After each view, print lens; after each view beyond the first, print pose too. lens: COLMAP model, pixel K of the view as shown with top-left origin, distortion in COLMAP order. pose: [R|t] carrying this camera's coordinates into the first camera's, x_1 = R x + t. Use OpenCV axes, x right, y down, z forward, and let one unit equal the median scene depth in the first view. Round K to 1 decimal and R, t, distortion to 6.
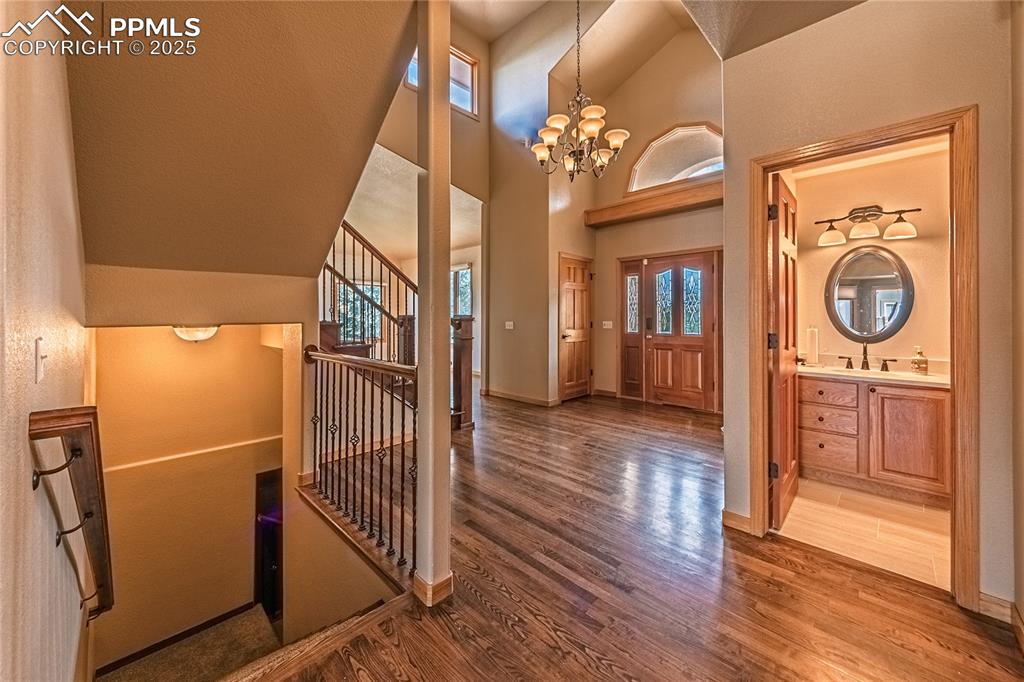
lens RADIAL K [[365.5, 0, 524.4], [0, 365.5, 314.4], [0, 0, 1]] dist [-0.000432, -0.000643]
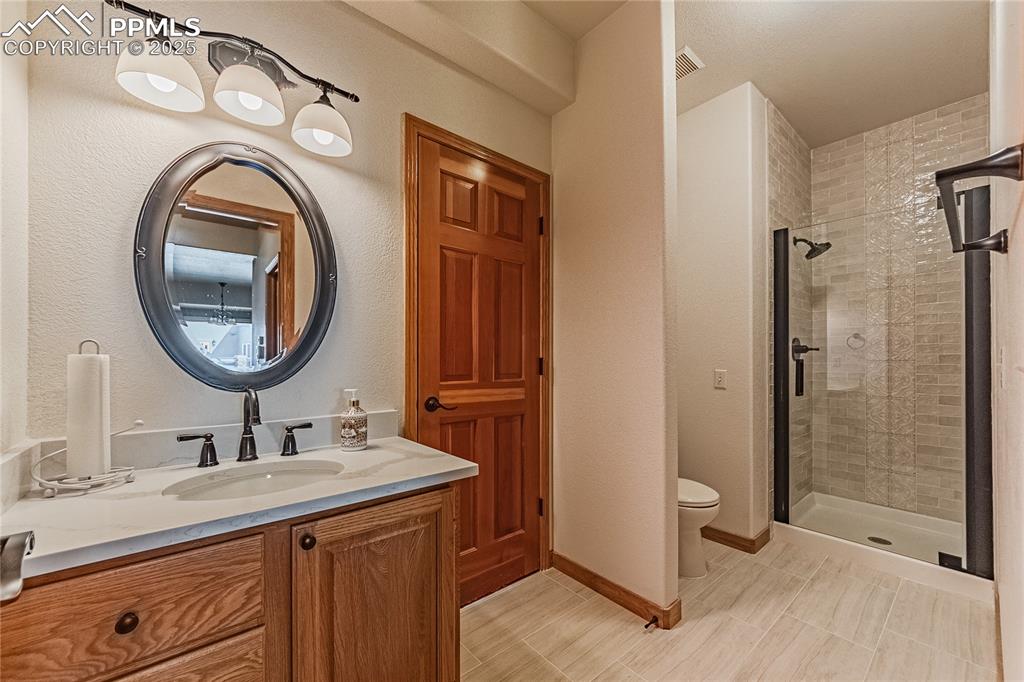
lens RADIAL K [[397.5, 0, 512.8], [0, 397.5, 354.8], [0, 0, 1]] dist [-0.000226, -0.000047]
pose [[0.088706, 0.011539, 0.995991, 0.531967], [-0.008590, 0.999905, -0.010819, 0.042748], [-0.996021, -0.007595, 0.088796, 0.672551]]
